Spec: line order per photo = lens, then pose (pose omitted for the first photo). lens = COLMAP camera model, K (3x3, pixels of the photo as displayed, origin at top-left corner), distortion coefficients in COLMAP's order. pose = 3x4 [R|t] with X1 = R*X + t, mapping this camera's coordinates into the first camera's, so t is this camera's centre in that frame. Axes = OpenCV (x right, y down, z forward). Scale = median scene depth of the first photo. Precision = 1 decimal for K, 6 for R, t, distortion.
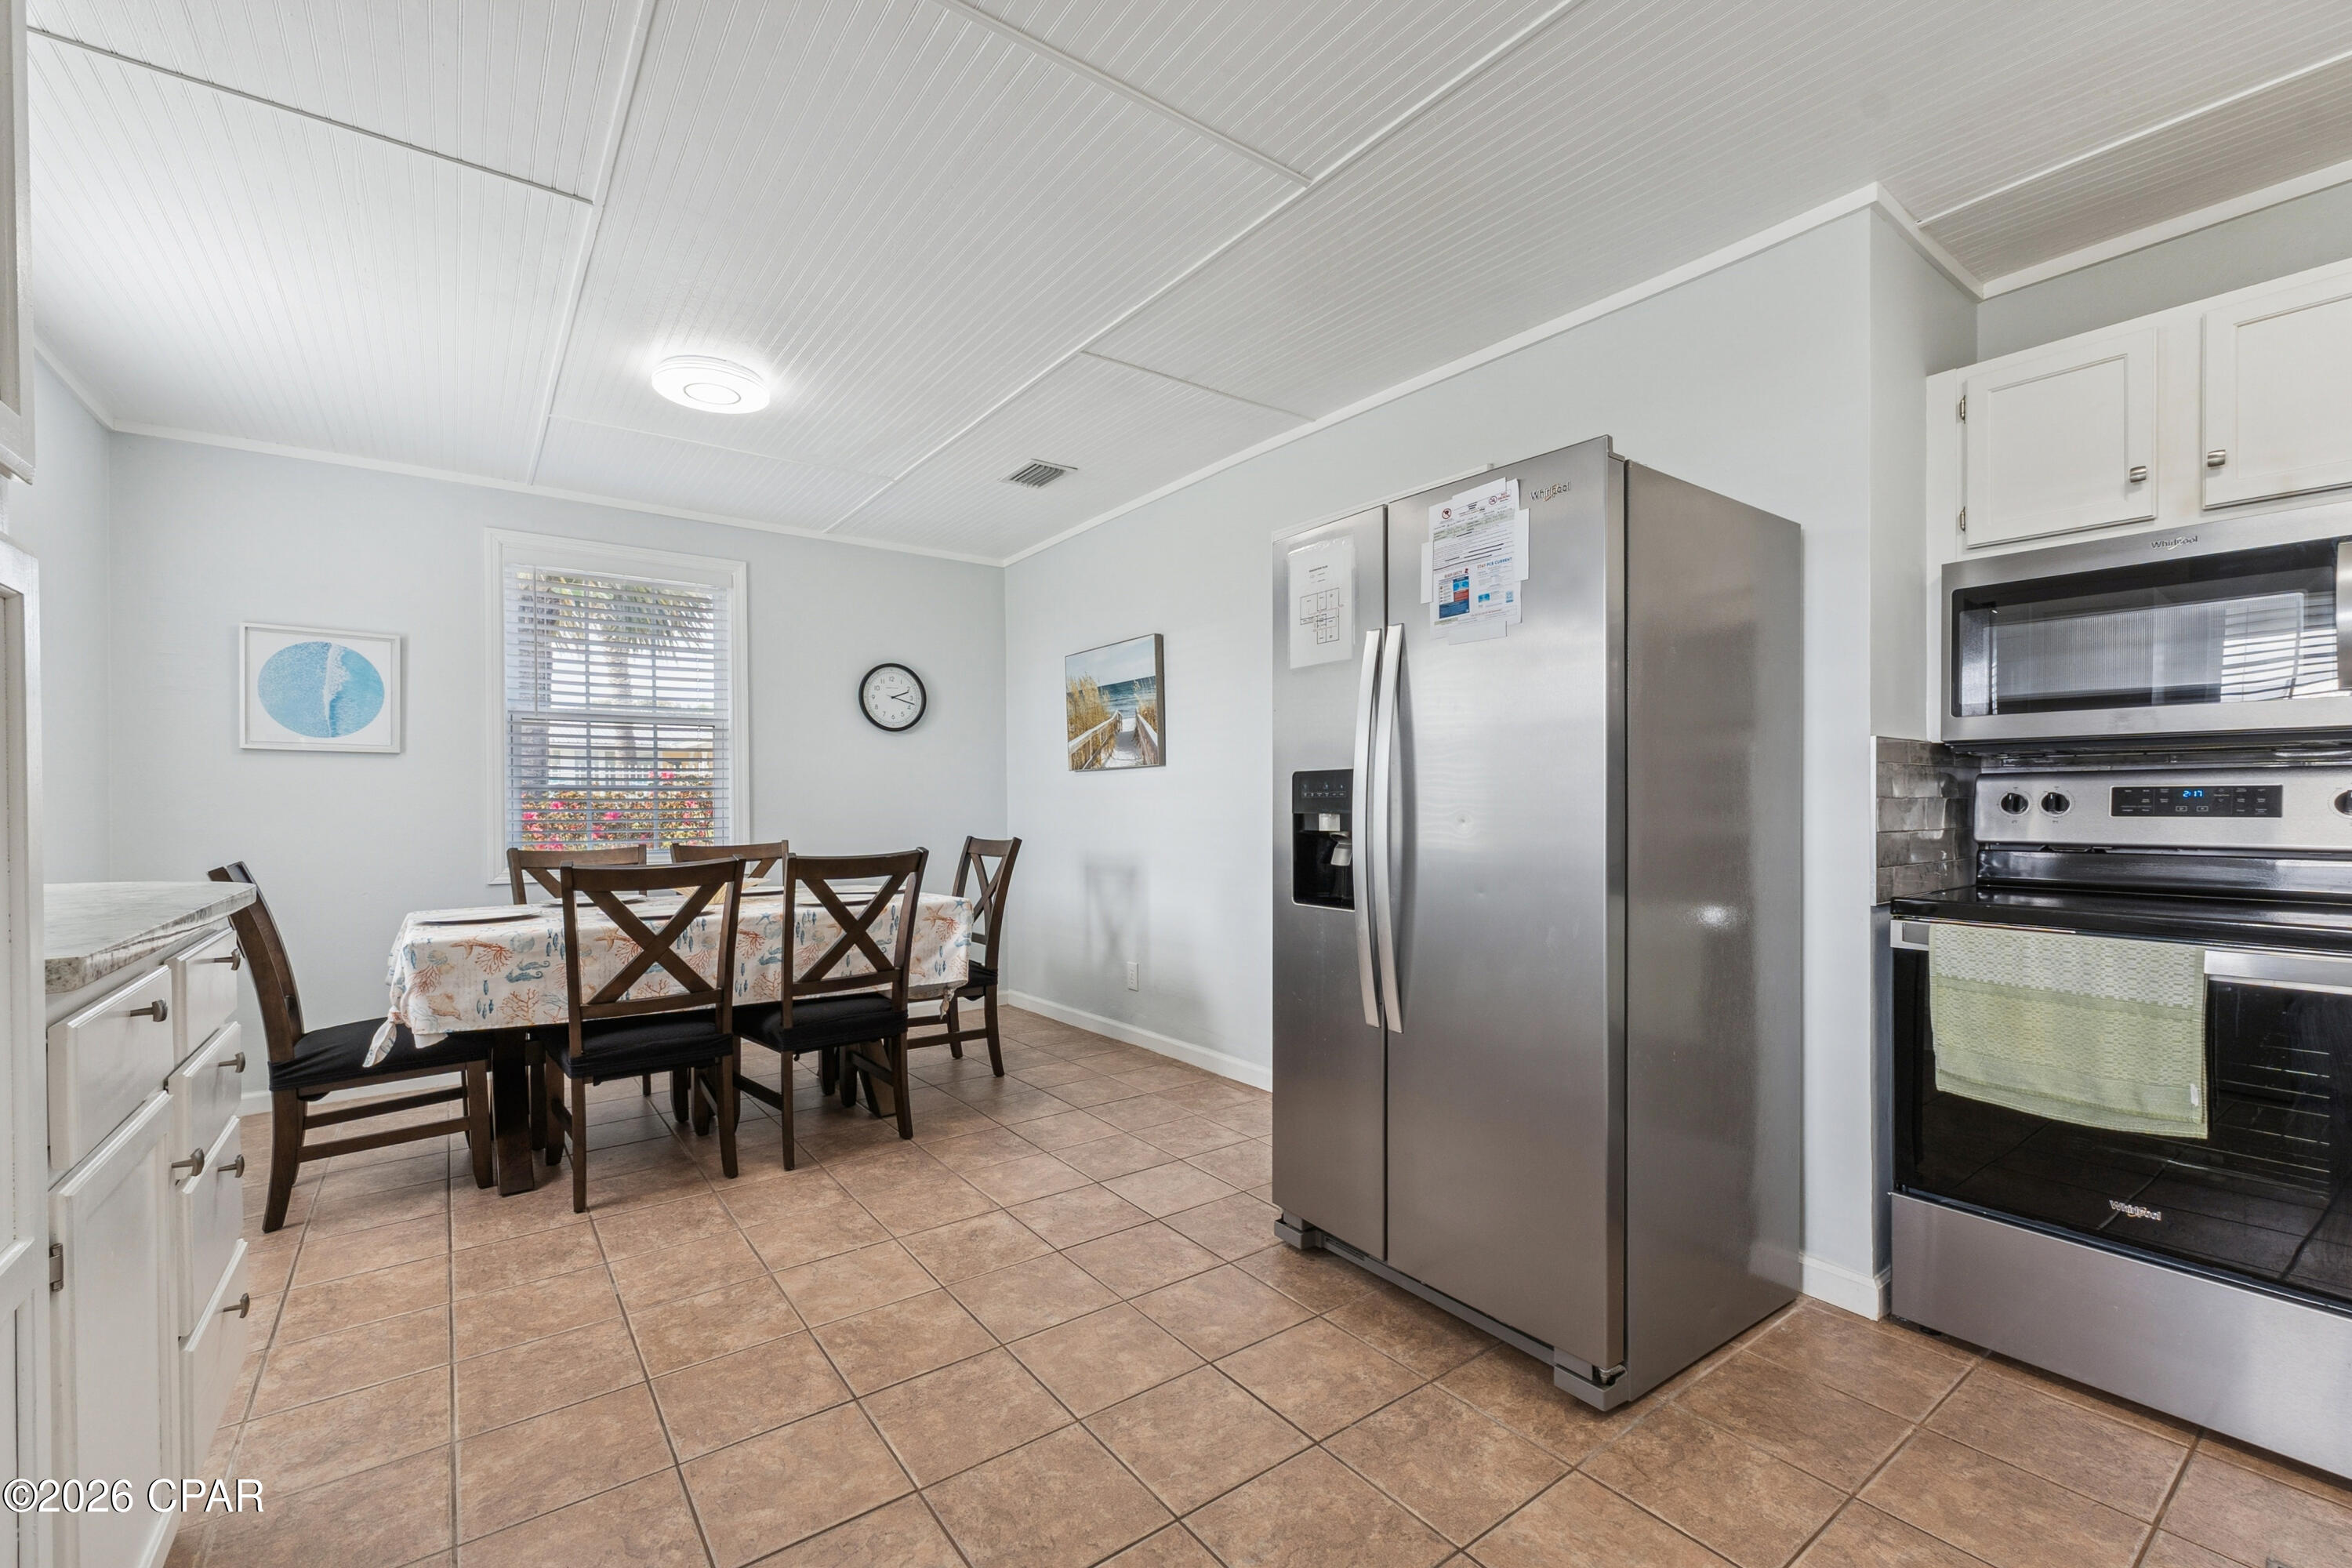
lens RADIAL K [[979.6, 0, 1169.8], [0, 979.6, 809.6], [0, 0, 1]] dist [0.000592, 0.000144]
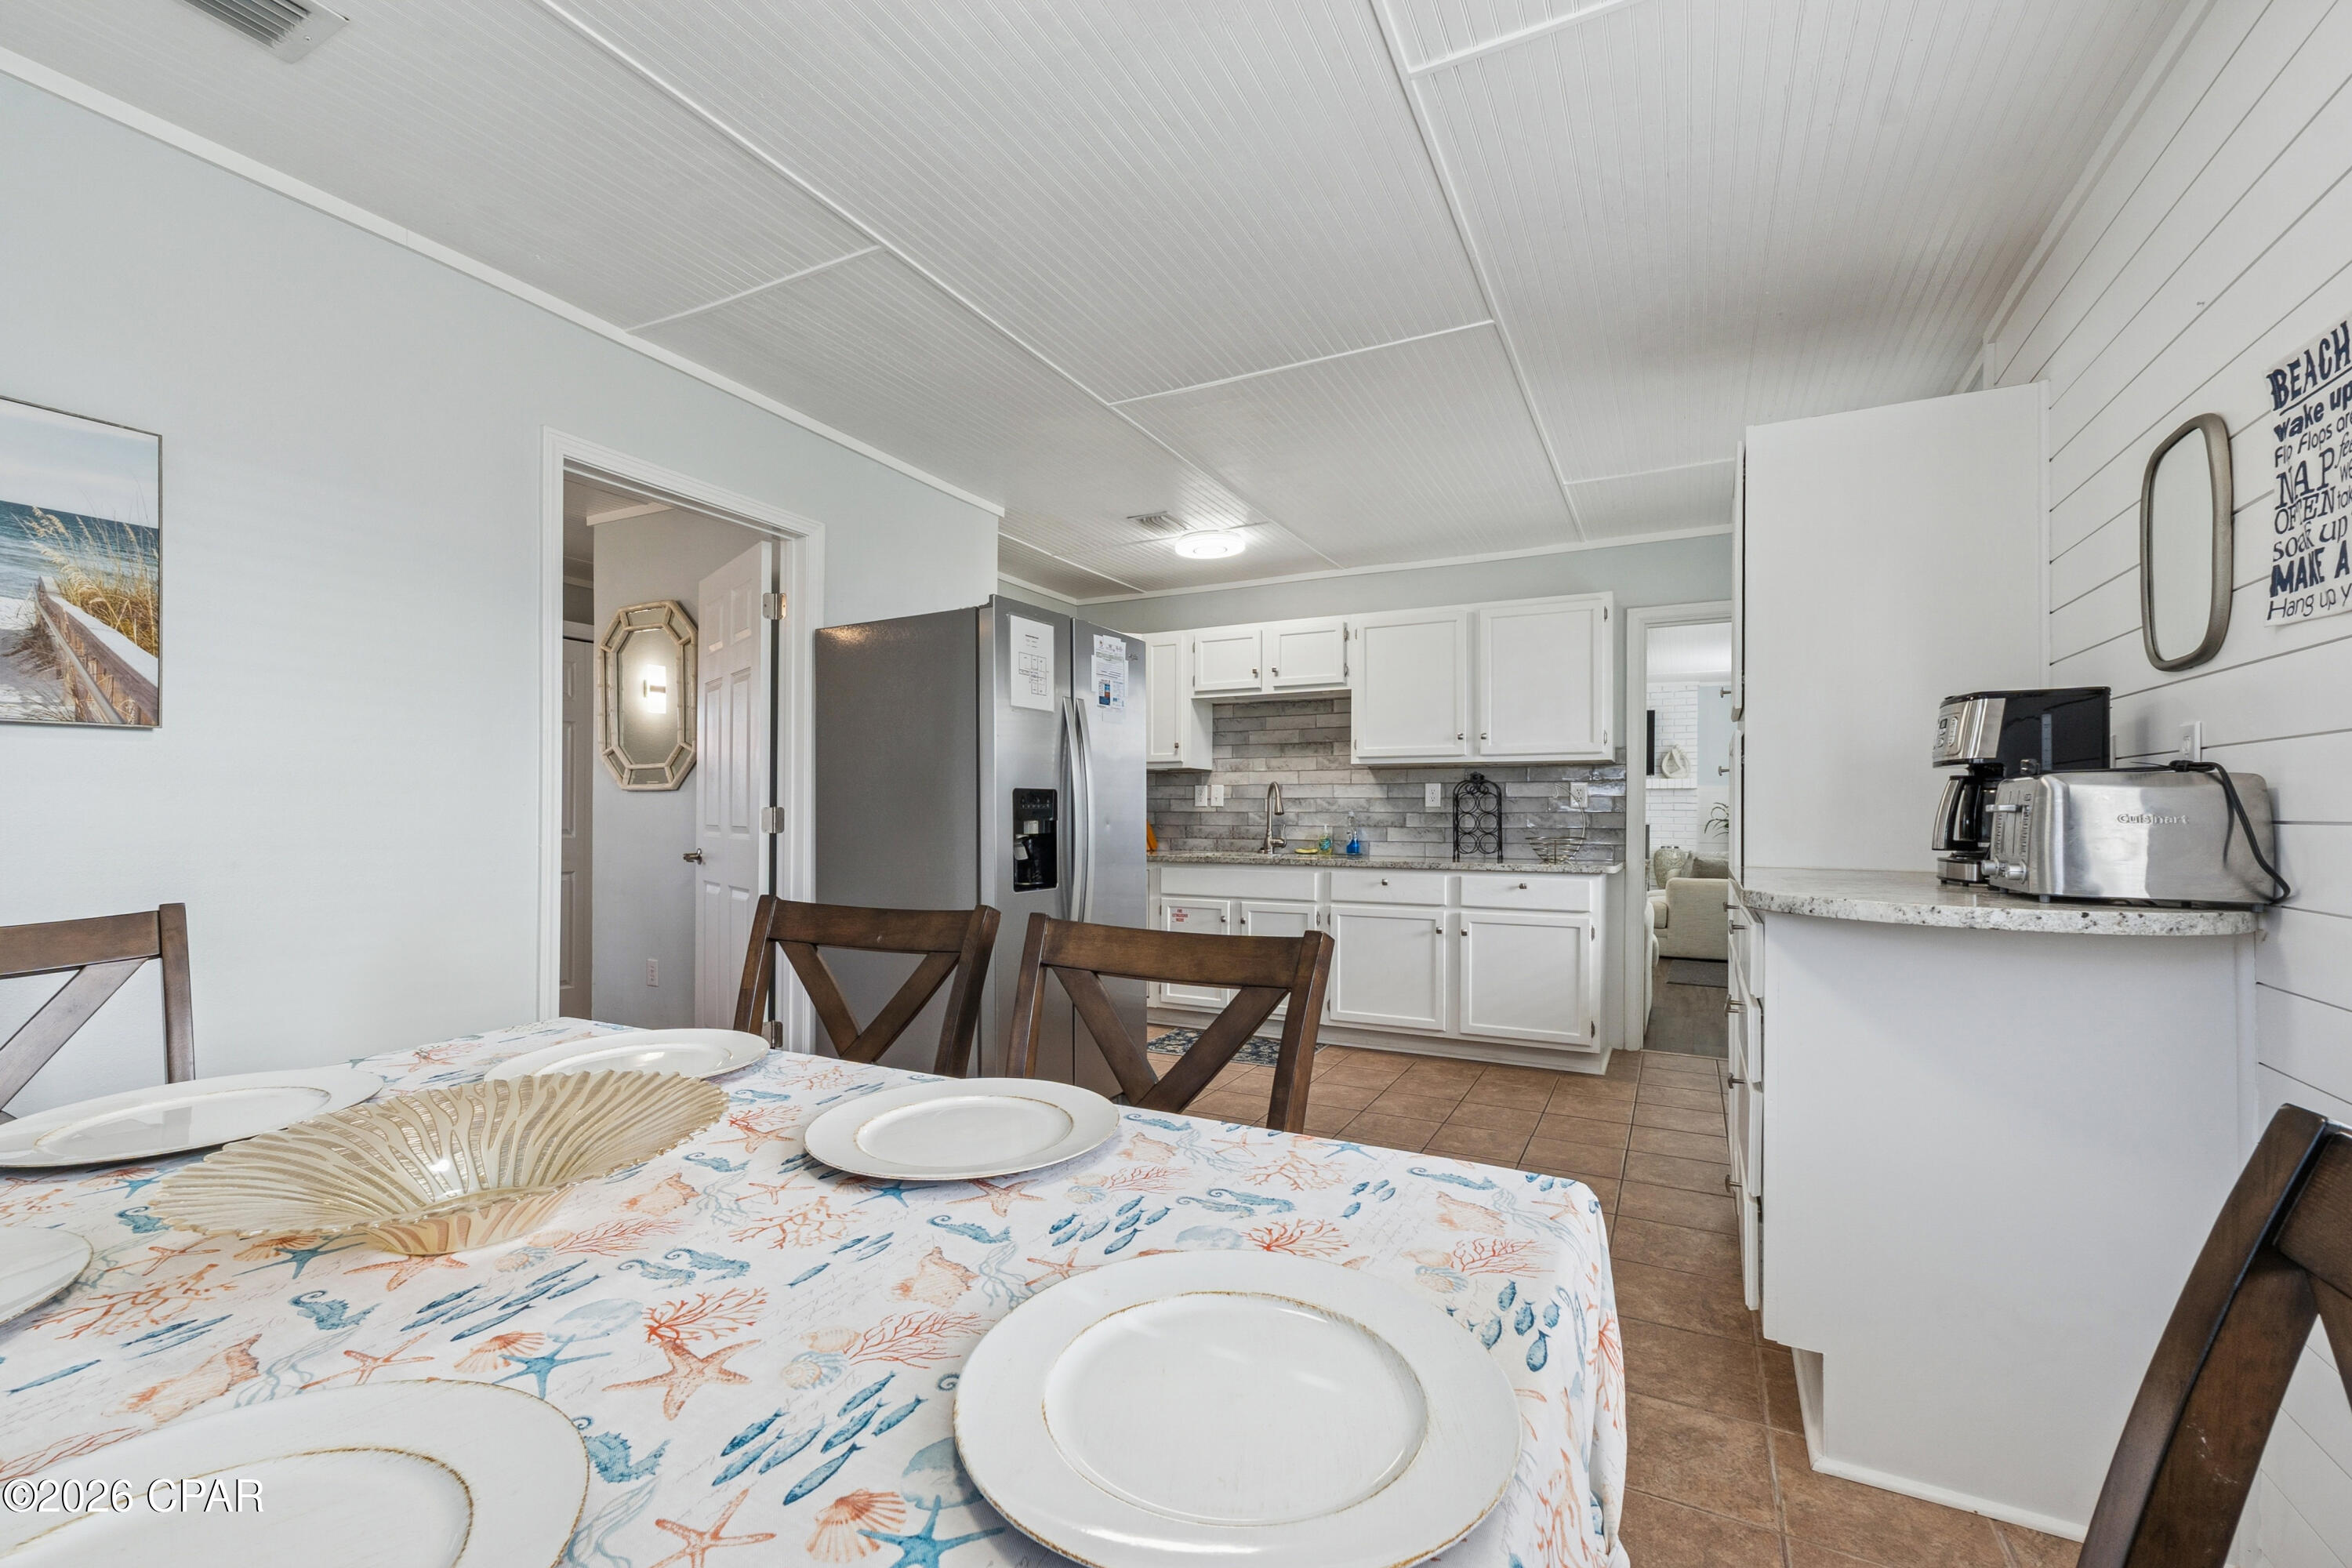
lens RADIAL K [[979.6, 0, 1169.8], [0, 979.6, 809.6], [0, 0, 1]] dist [0.000592, 0.000144]
pose [[-0.437456, 0.002781, 0.899235, -1.193860], [0.005606, 0.999984, -0.000365, -0.008538], [-0.899222, 0.004882, -0.437465, 1.490410]]
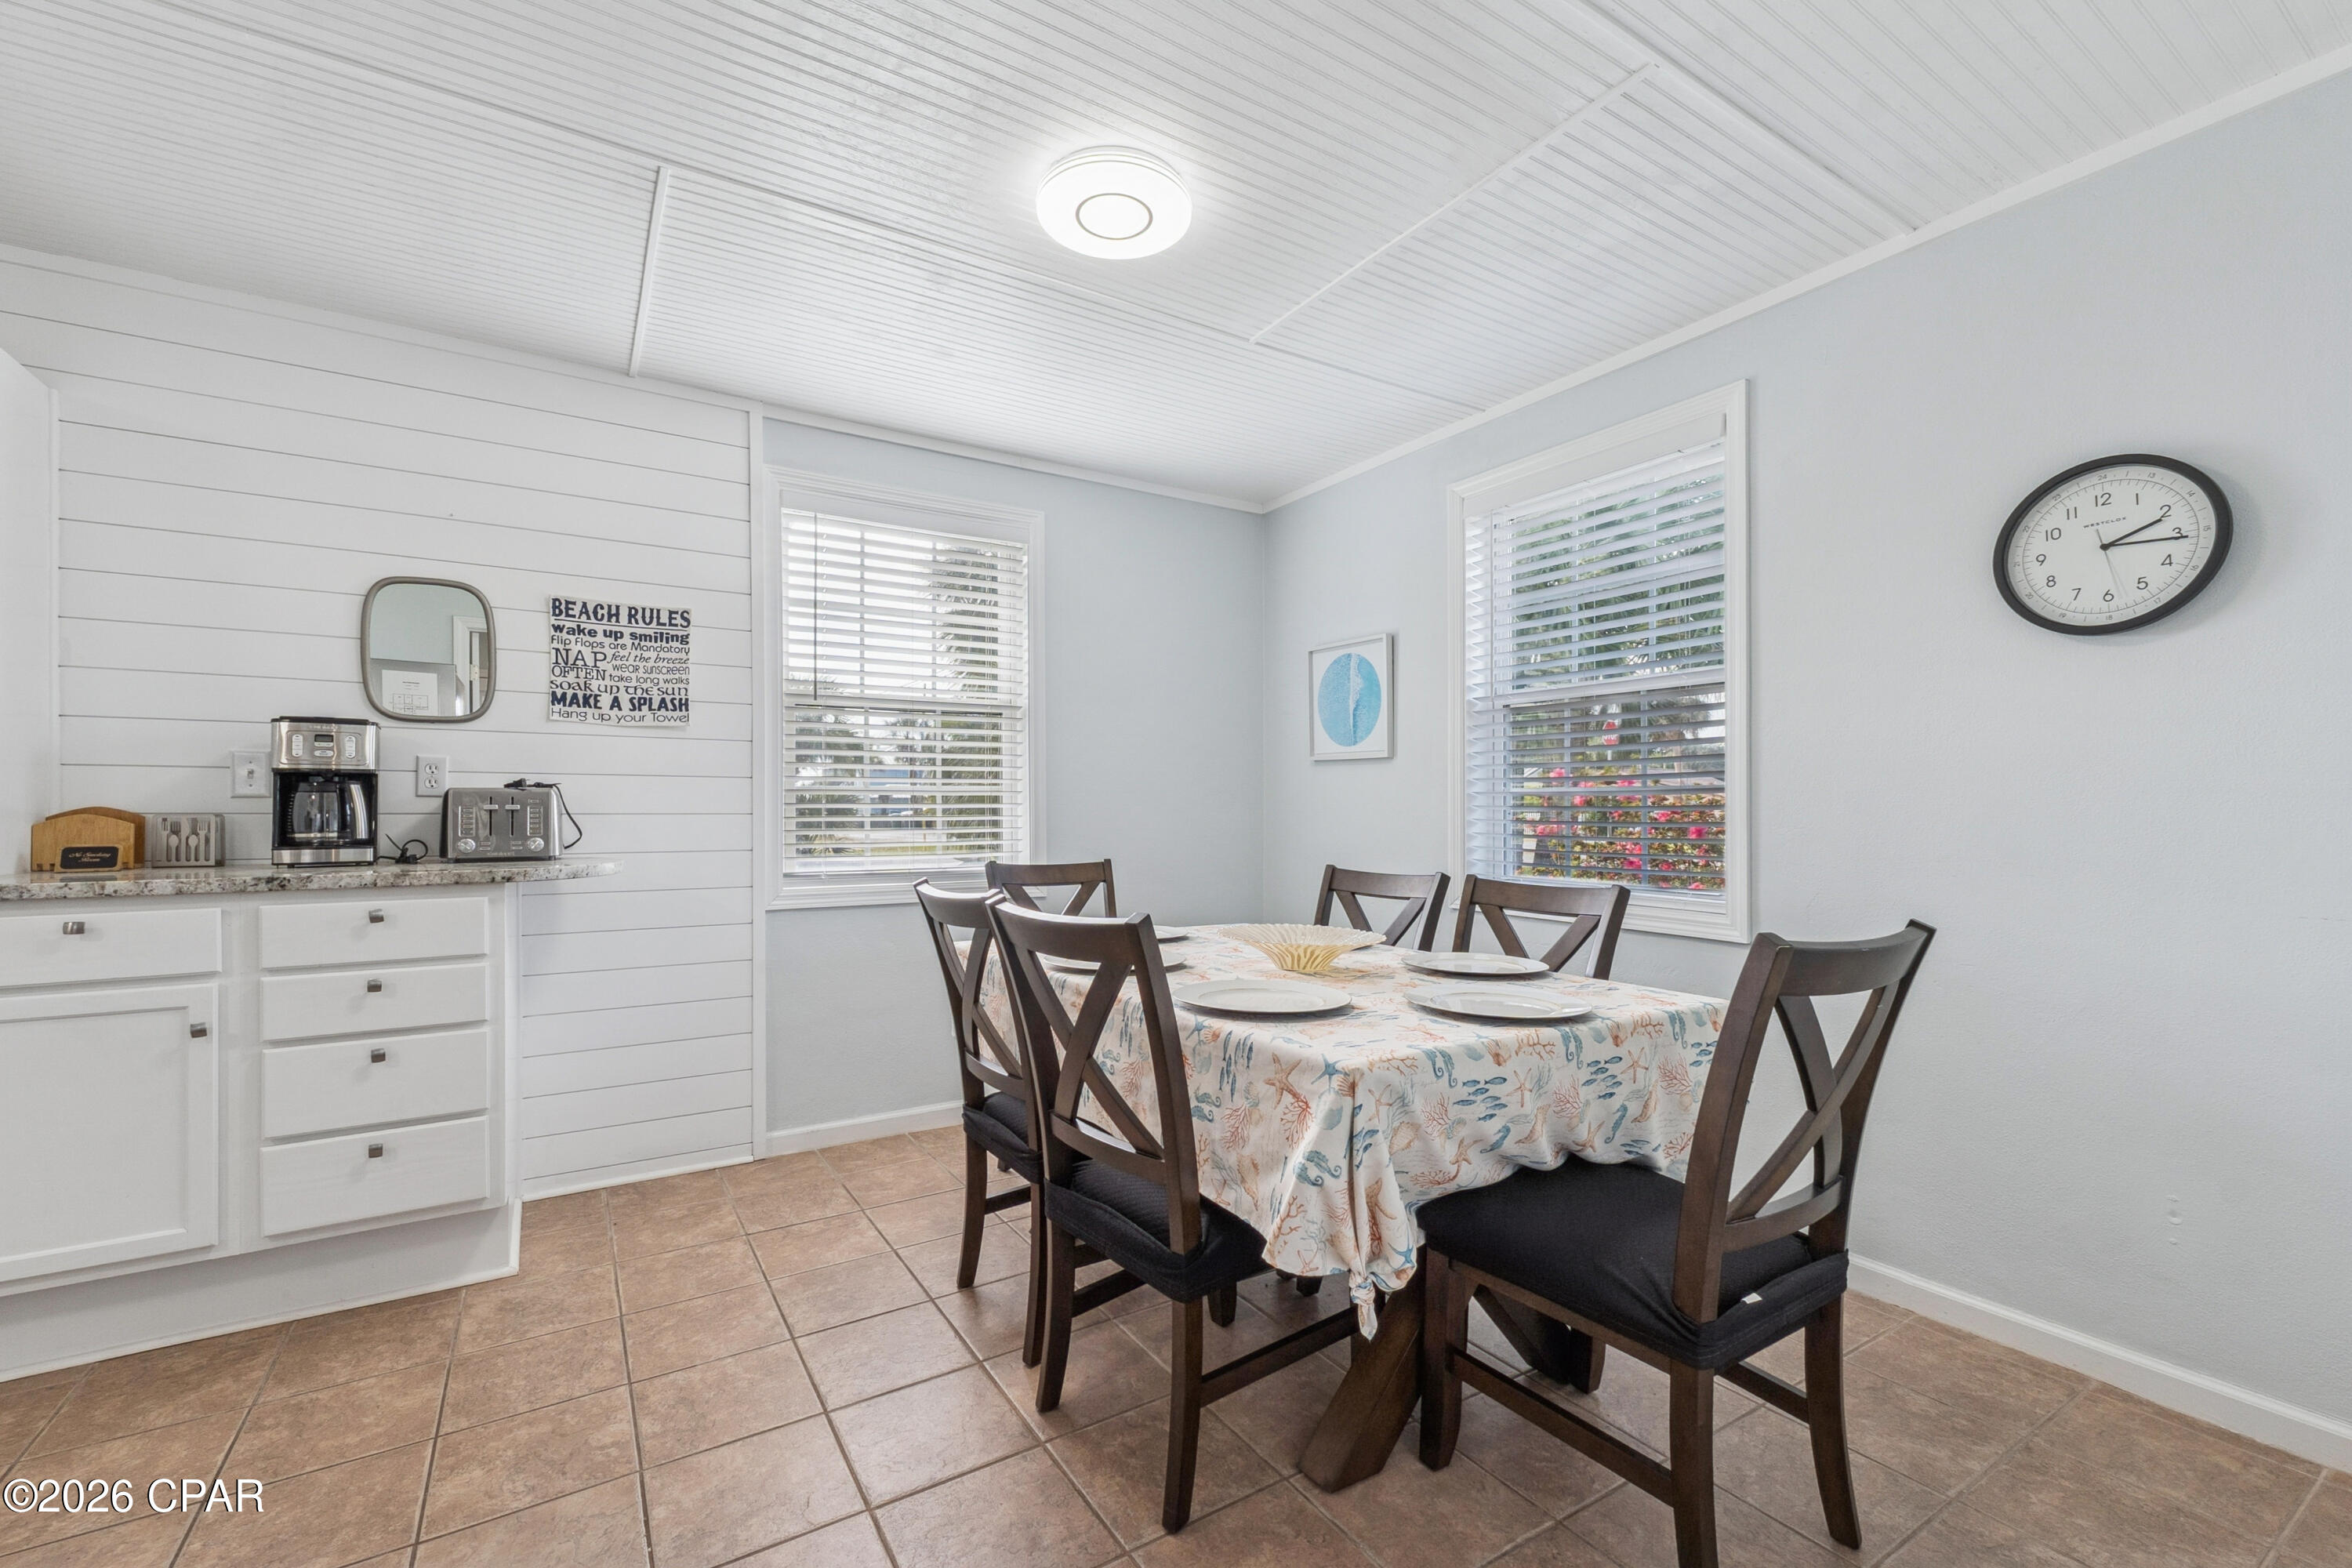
lens RADIAL K [[988.2, 0, 1185.9], [0, 988.2, 801.7], [0, 0, 1]] dist [0.003960, 0.000302]
pose [[-0.067887, -0.002723, -0.997689, 0.303813], [-0.010446, 0.999943, -0.002018, -0.018862], [0.997638, 0.010285, -0.067911, 1.512887]]
